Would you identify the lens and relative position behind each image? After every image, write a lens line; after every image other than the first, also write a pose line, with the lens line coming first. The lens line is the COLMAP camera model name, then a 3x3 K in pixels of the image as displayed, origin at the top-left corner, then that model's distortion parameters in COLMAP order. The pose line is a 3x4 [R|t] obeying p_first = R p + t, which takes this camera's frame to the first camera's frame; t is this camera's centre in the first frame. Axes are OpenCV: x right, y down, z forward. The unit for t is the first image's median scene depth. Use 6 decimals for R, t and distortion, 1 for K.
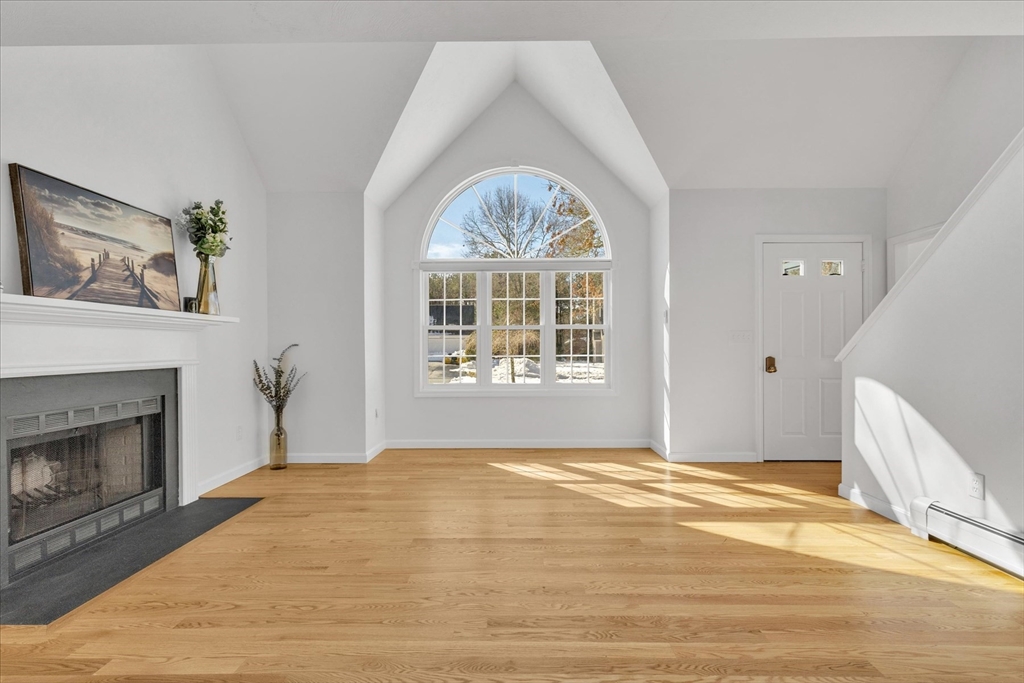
lens RADIAL K [[459.8, 0, 516.4], [0, 459.8, 346.8], [0, 0, 1]] dist [0.004800, 0.000280]
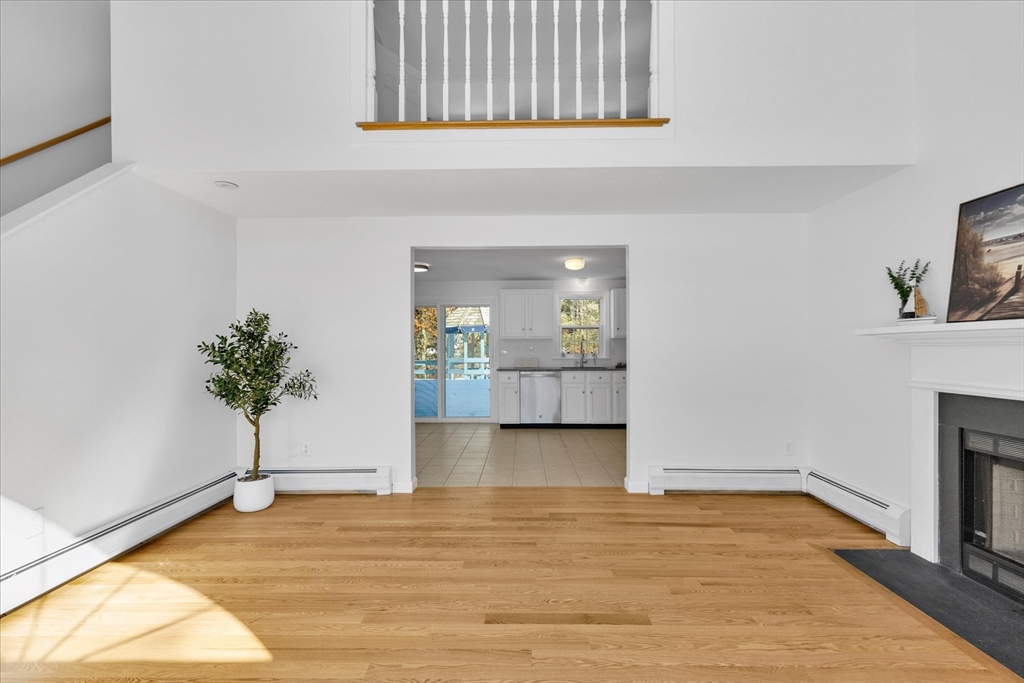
lens RADIAL K [[459.8, 0, 516.4], [0, 459.8, 346.8], [0, 0, 1]] dist [0.004800, 0.000280]
pose [[-0.999953, 0.009728, 0.000015, -0.001165], [0.009728, 0.999953, 0.000060, -0.051667], [-0.000014, 0.000060, -1.000000, 1.827481]]
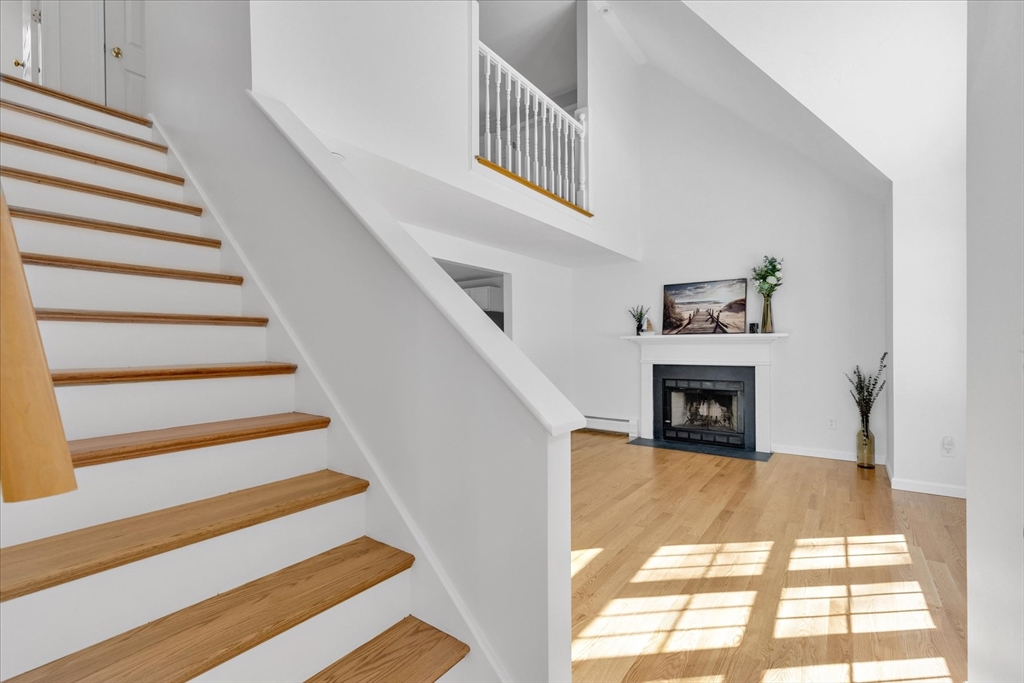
lens RADIAL K [[459.8, 0, 516.4], [0, 459.8, 346.8], [0, 0, 1]] dist [0.004800, 0.000280]
pose [[-0.570914, 0.008692, -0.820964, 1.383687], [0.006836, 0.999960, 0.005833, -0.050268], [0.820982, -0.002282, -0.570950, 1.569648]]
